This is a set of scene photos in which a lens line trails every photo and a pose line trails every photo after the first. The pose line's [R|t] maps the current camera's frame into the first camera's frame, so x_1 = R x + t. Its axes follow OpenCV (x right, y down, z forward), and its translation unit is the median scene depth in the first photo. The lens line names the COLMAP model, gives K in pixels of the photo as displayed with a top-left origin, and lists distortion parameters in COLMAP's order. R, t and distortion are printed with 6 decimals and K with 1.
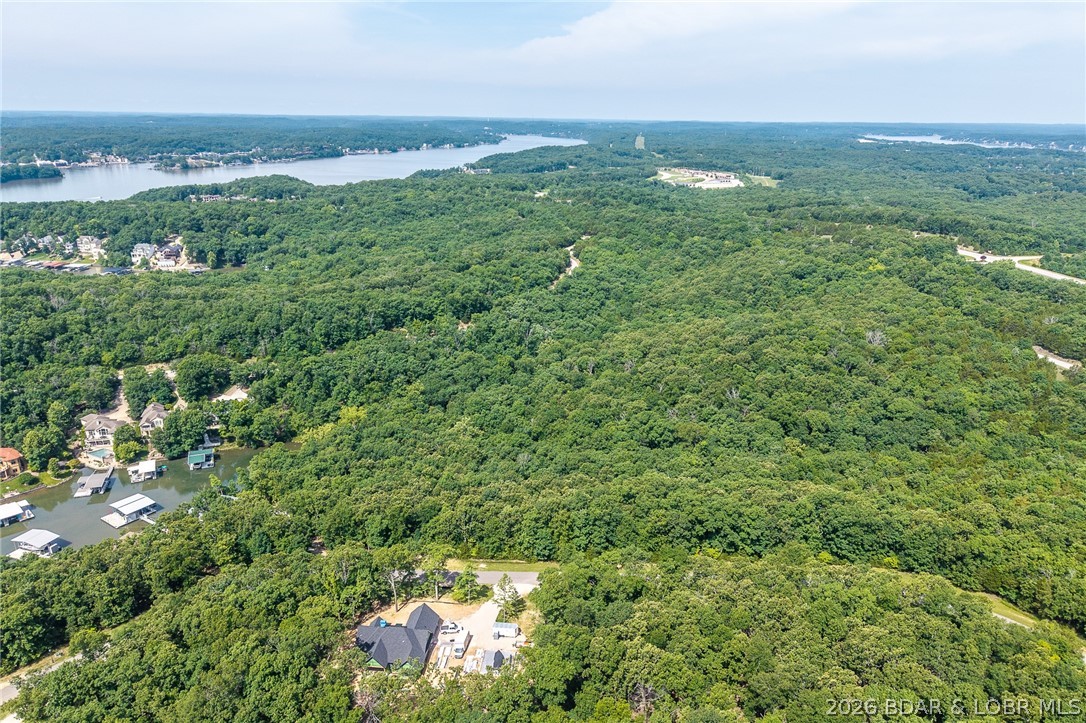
lens RADIAL K [[728.0, 0, 548.1], [0, 728.0, 355.2], [0, 0, 1]] dist [0.030289, -0.036772]
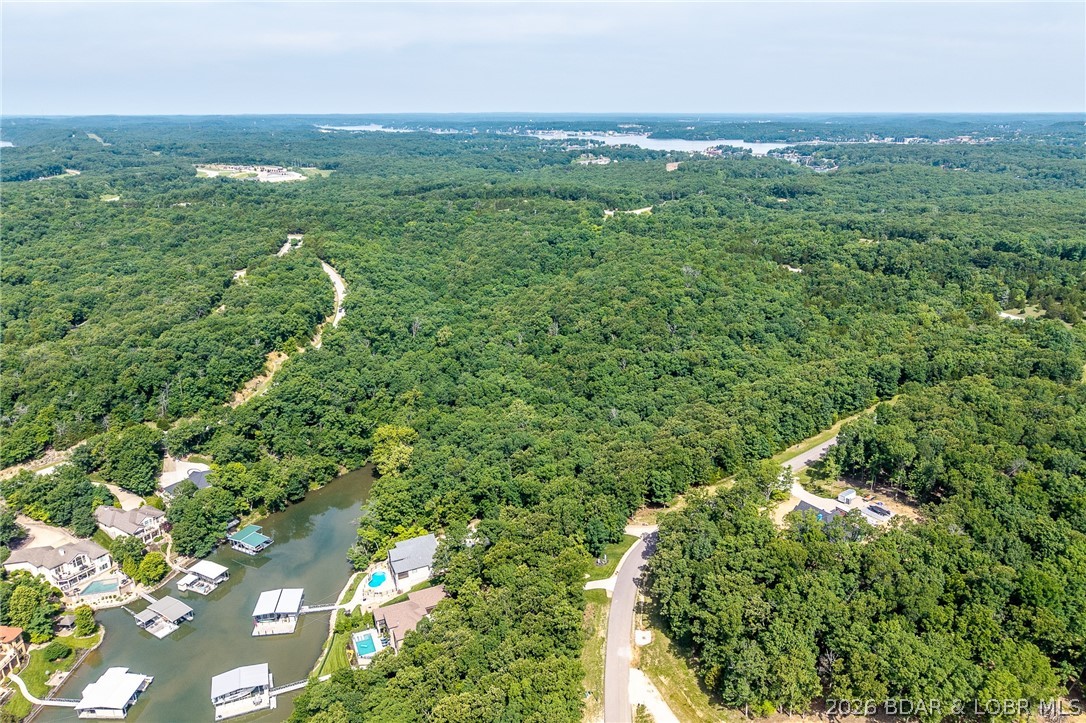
lens RADIAL K [[728.0, 0, 549.1], [0, 728.0, 362.3], [0, 0, 1]] dist [0.030289, -0.036772]
pose [[0.749143, -0.227499, 0.622116, -0.537376], [0.216231, 0.971713, 0.094959, -0.039104], [-0.626122, 0.063383, 0.777145, 0.138714]]
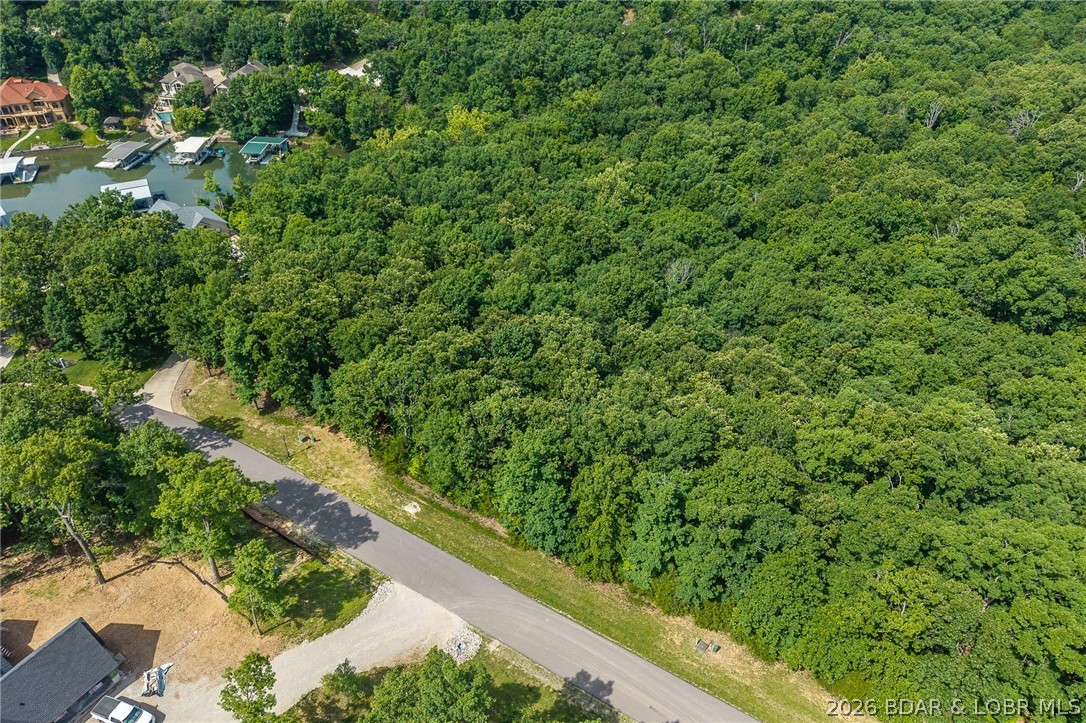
lens RADIAL K [[728.0, 0, 550.9], [0, 728.0, 370.4], [0, 0, 1]] dist [0.030289, -0.036772]
pose [[0.883872, 0.295593, -0.362483, 0.055911], [-0.152946, 0.915039, 0.373244, 0.026961], [0.442015, -0.274459, 0.853988, 0.376023]]
